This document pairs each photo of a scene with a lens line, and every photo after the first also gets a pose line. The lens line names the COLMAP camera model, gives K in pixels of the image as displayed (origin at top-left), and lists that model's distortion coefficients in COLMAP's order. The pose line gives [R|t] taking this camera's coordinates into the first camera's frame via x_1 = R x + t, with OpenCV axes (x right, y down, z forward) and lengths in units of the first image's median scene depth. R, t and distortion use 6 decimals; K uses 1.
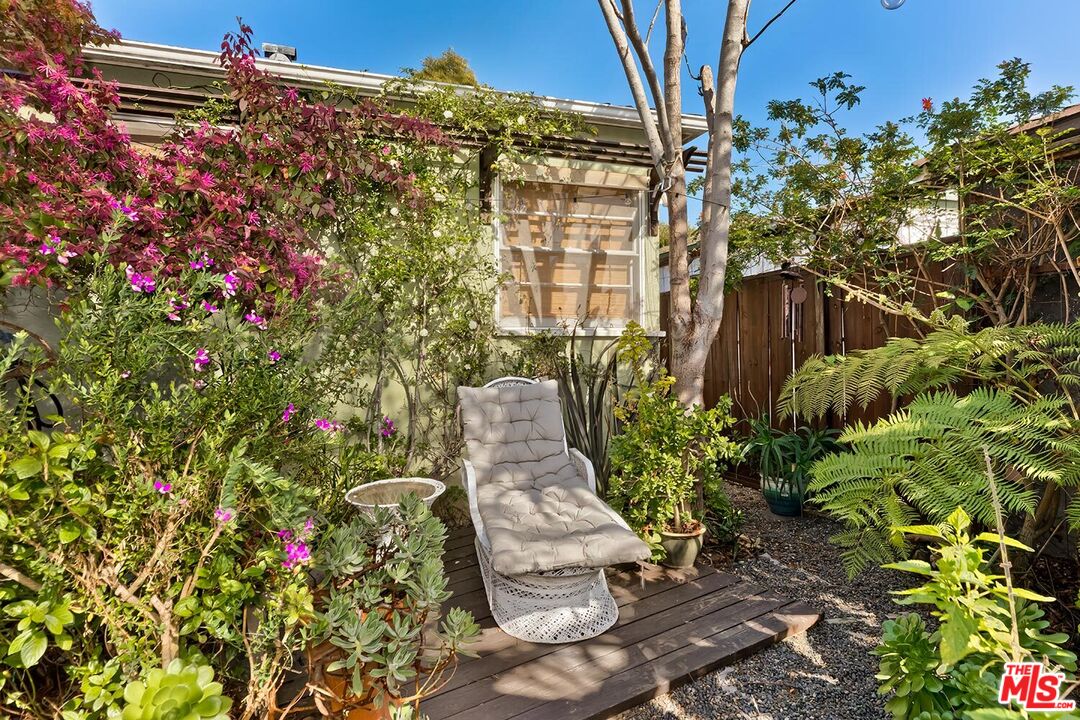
lens RADIAL K [[622.5, 0, 540.6], [0, 622.5, 275.9], [0, 0, 1]] dist [-0.000479, 0.000133]
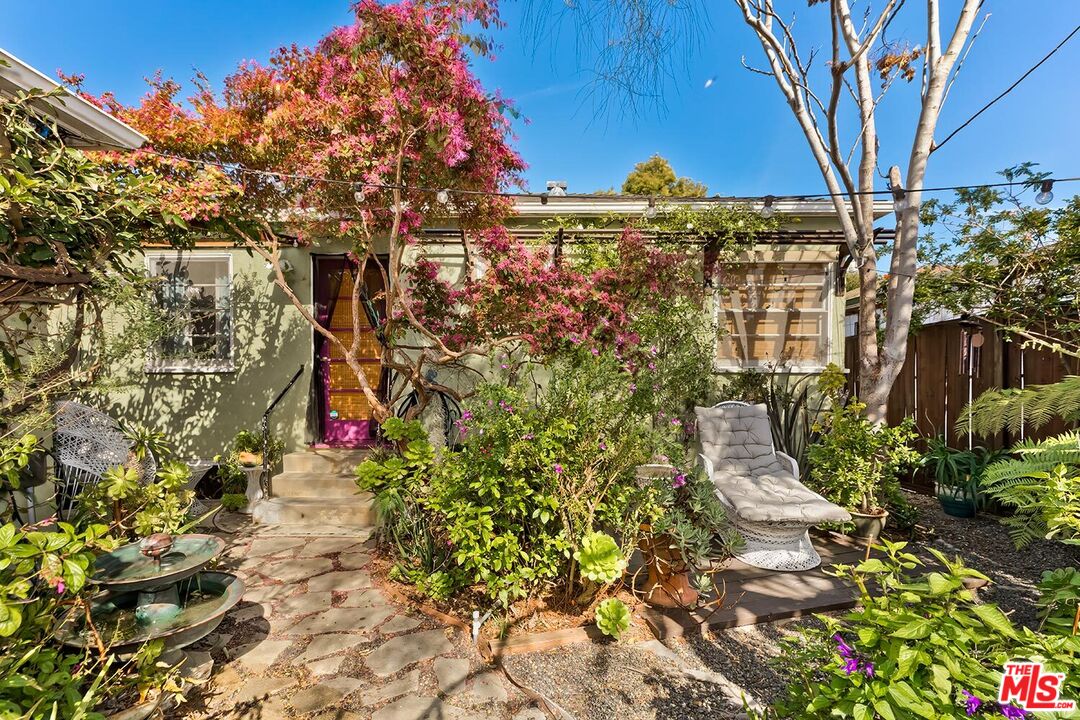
lens RADIAL K [[496.6, 0, 539.0], [0, 496.6, 361.2], [0, 0, 1]] dist [0.006804, -0.000101]
pose [[0.946235, -0.008833, -0.323360, -0.094970], [0.034377, 0.996712, 0.073368, -0.032040], [0.321649, -0.080540, 0.943427, -0.233109]]
